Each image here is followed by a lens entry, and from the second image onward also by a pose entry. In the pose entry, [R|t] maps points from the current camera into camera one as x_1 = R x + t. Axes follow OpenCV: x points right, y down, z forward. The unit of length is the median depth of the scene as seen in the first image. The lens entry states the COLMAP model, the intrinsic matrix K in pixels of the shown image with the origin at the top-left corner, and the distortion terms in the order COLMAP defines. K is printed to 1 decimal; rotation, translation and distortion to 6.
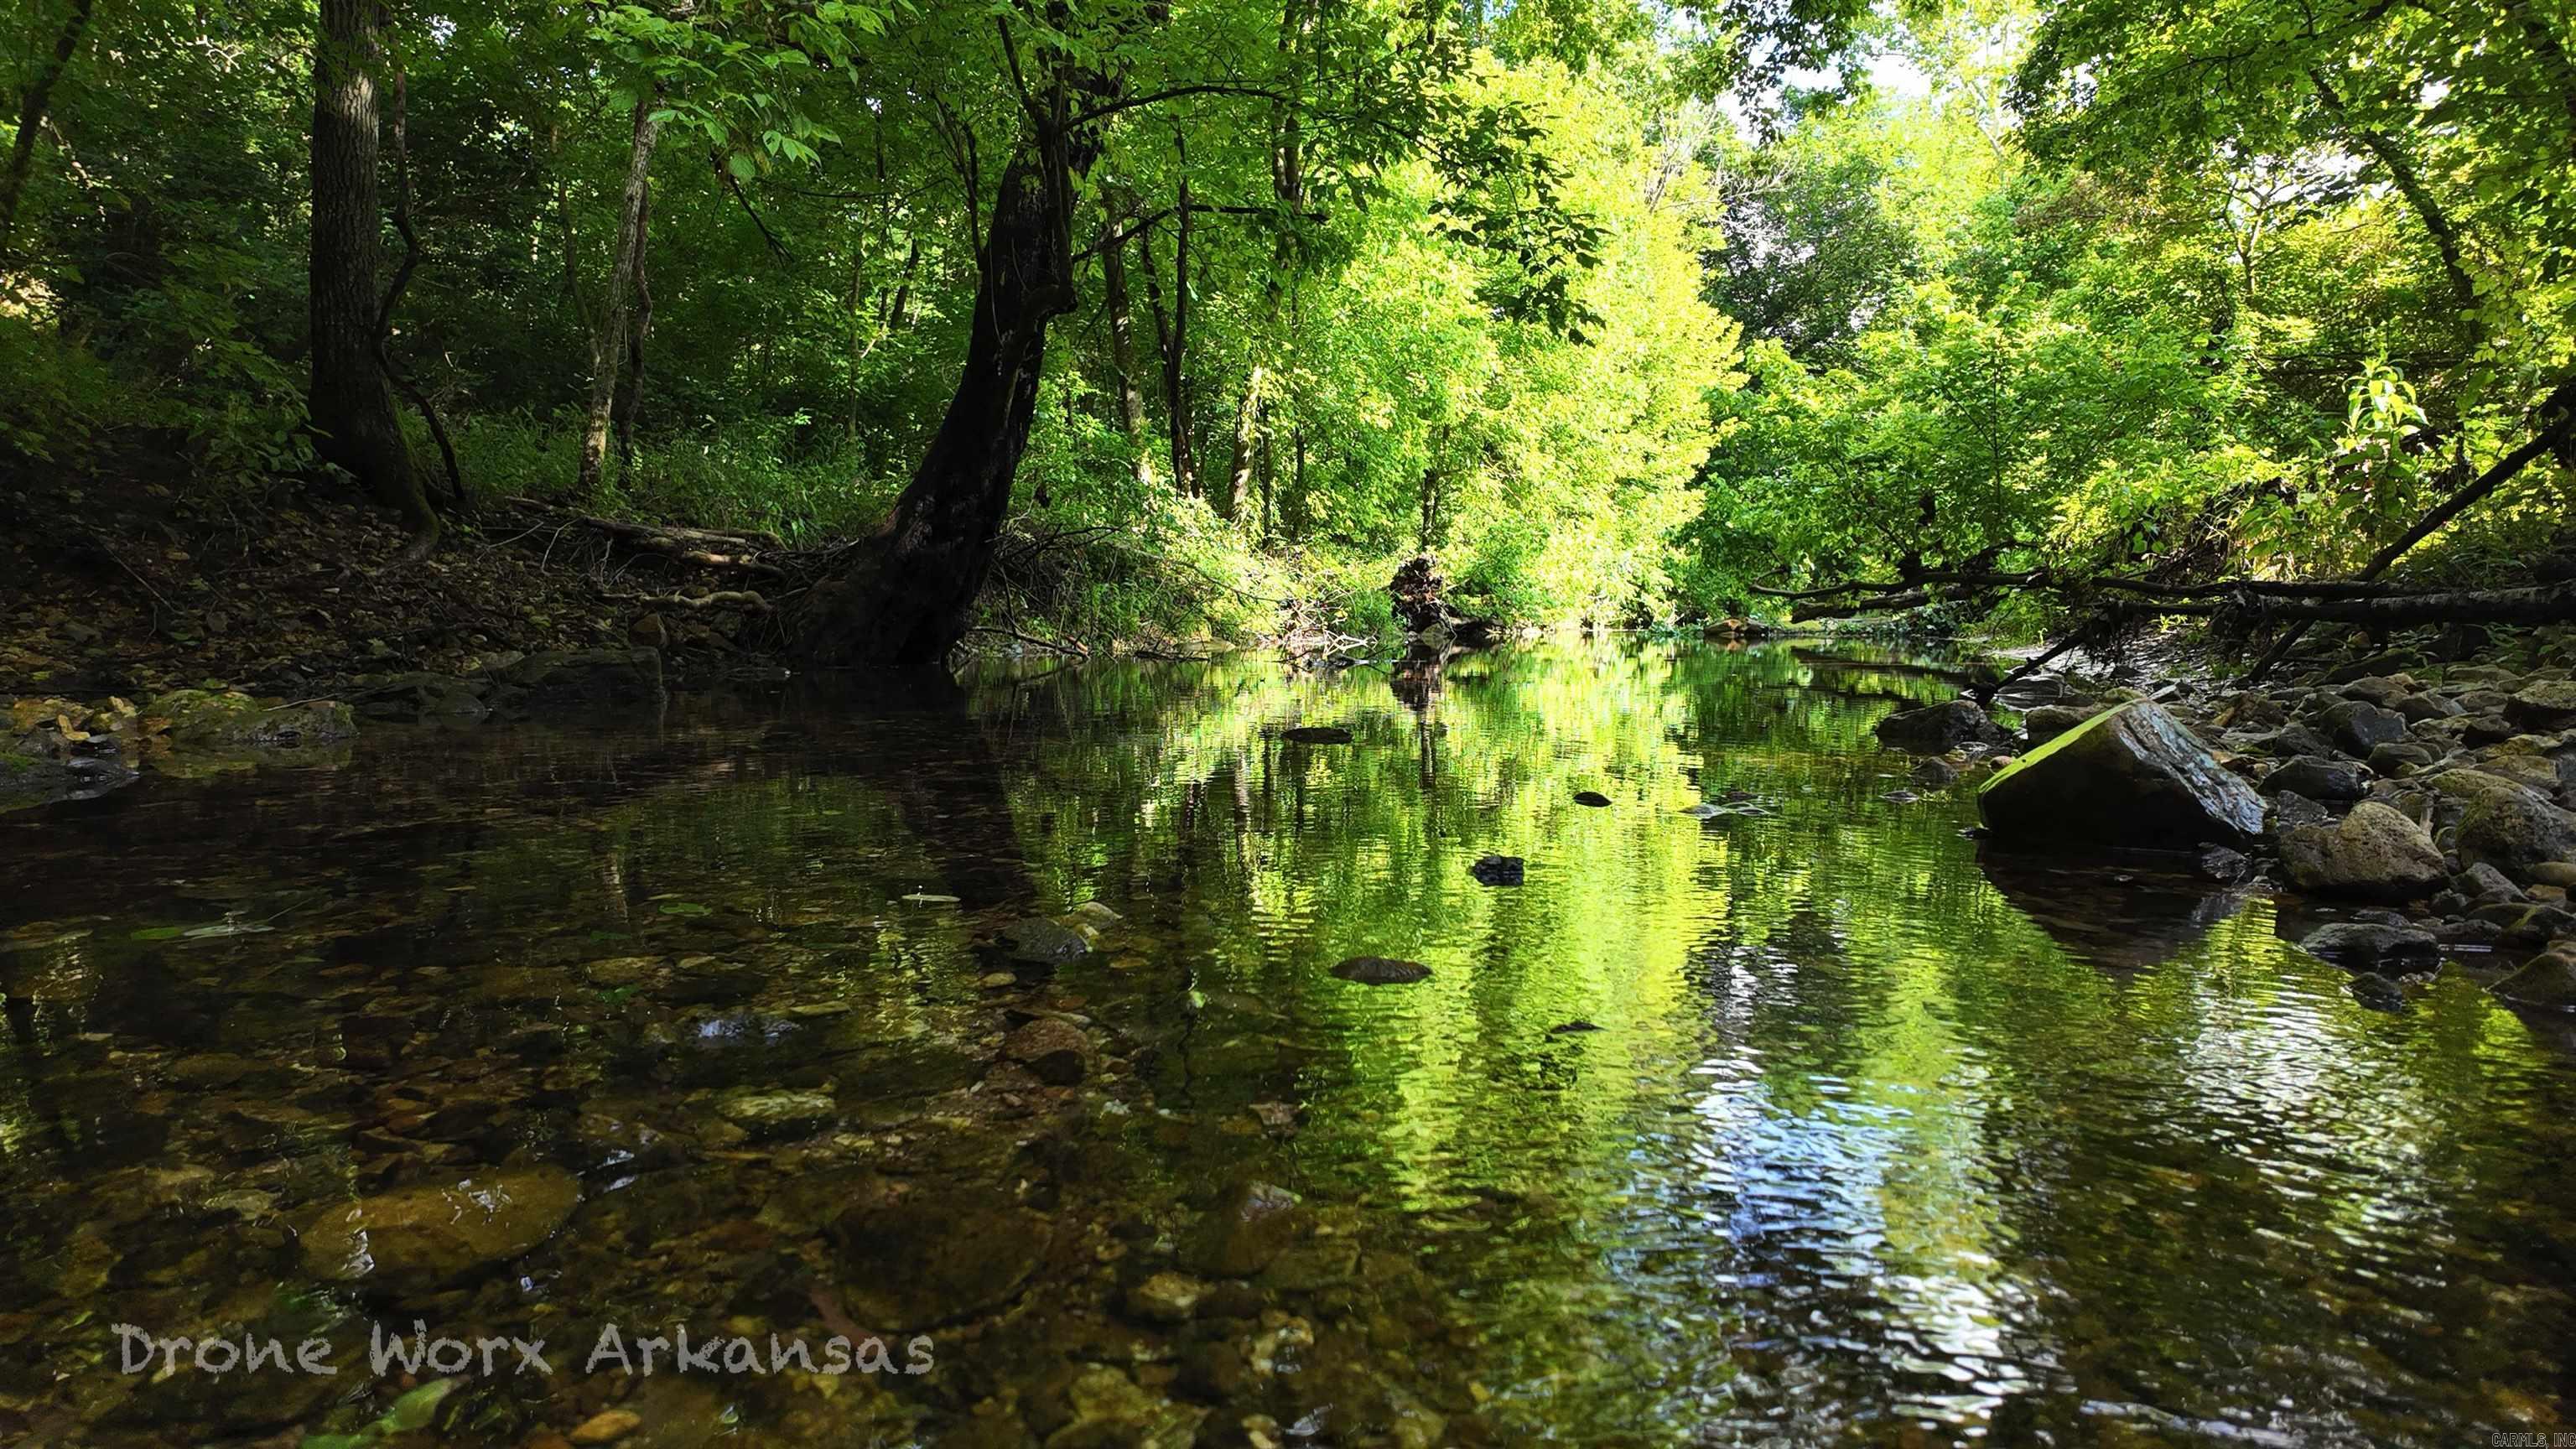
lens RADIAL K [[1501.5, 0, 1281.5], [0, 1501.5, 726.6], [0, 0, 1]] dist [0.028566, -0.007519]
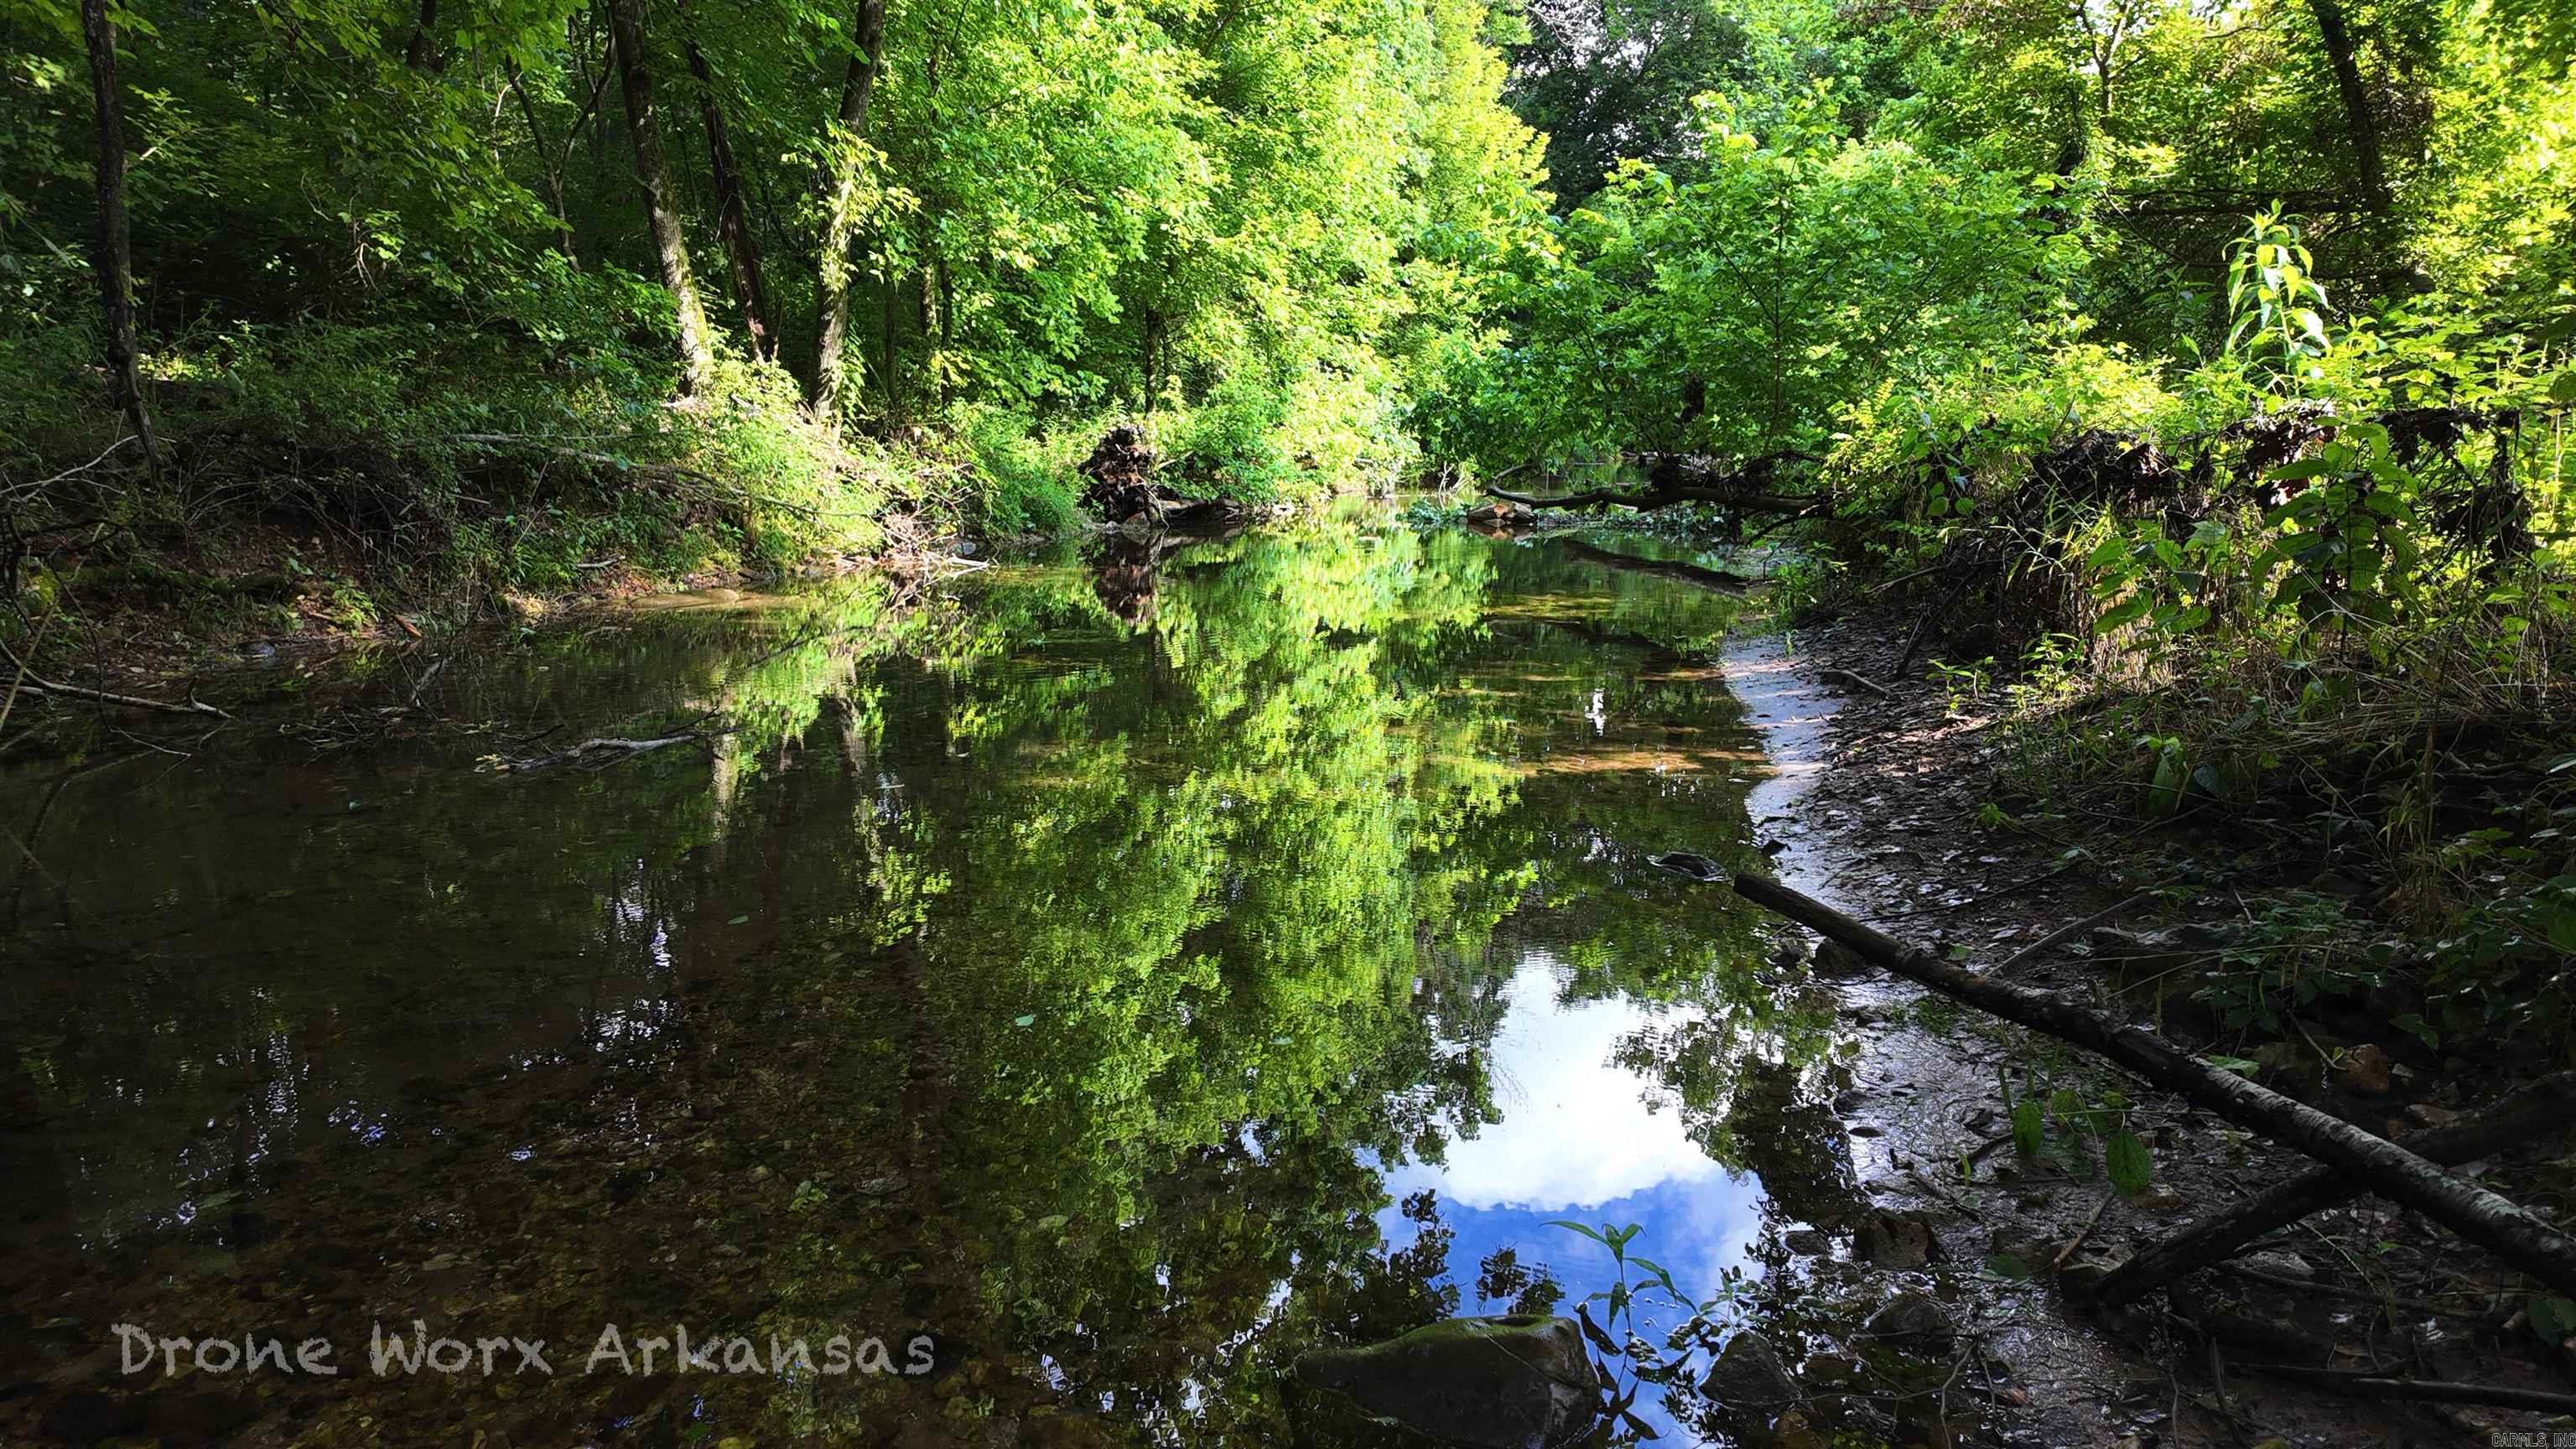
lens RADIAL K [[1501.5, 0, 1292.3], [0, 1501.5, 726.3], [0, 0, 1]] dist [0.028566, -0.007519]
pose [[0.995391, -0.015152, 0.094696, 0.116774], [0.003600, 0.992647, 0.120988, -0.056744], [-0.095833, -0.120089, 0.988127, 0.190915]]
